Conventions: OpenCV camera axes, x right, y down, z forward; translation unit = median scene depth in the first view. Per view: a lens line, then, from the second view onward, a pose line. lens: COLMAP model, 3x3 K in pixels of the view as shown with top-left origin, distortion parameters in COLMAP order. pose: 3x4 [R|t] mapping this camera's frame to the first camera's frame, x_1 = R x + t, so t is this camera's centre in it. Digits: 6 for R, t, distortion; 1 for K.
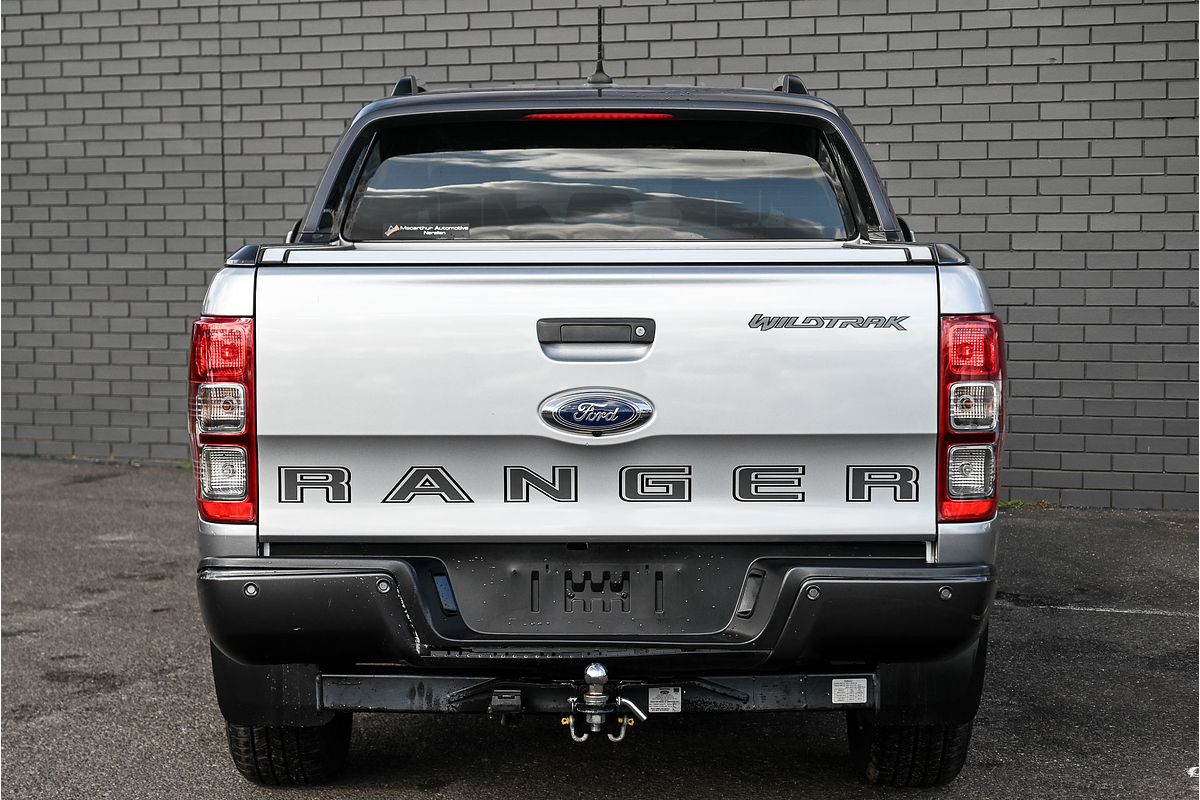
lens RADIAL K [[2225.6, 0, 600.8], [0, 2225.6, 422.5], [0, 0, 1]] dist [-0.002094, -0.051040]
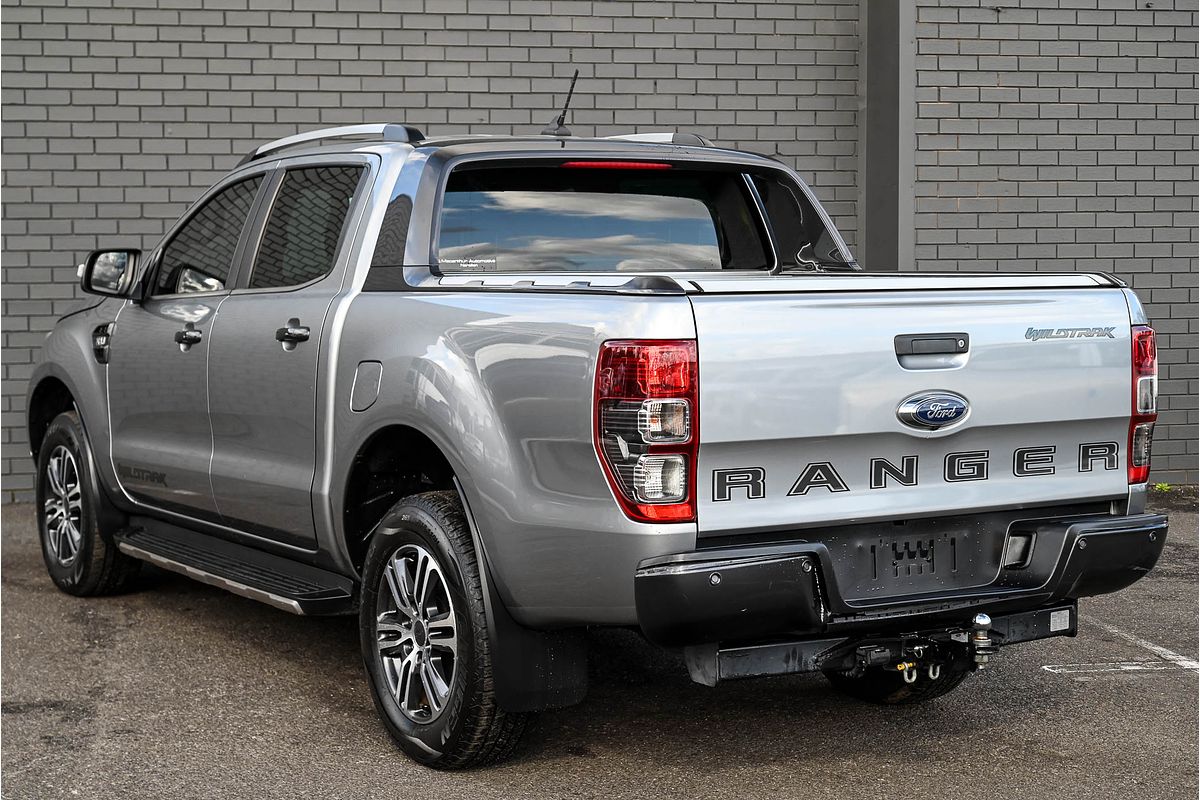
lens RADIAL K [[1928.7, 0, 600.0], [0, 1928.7, 400.0], [0, 0, 1]] dist [-0.009556, -0.017105]
pose [[0.860498, -0.038486, 0.507998, -0.694398], [0.045648, 0.998956, -0.001641, -0.017006], [-0.507405, 0.024601, 0.861357, 0.177779]]
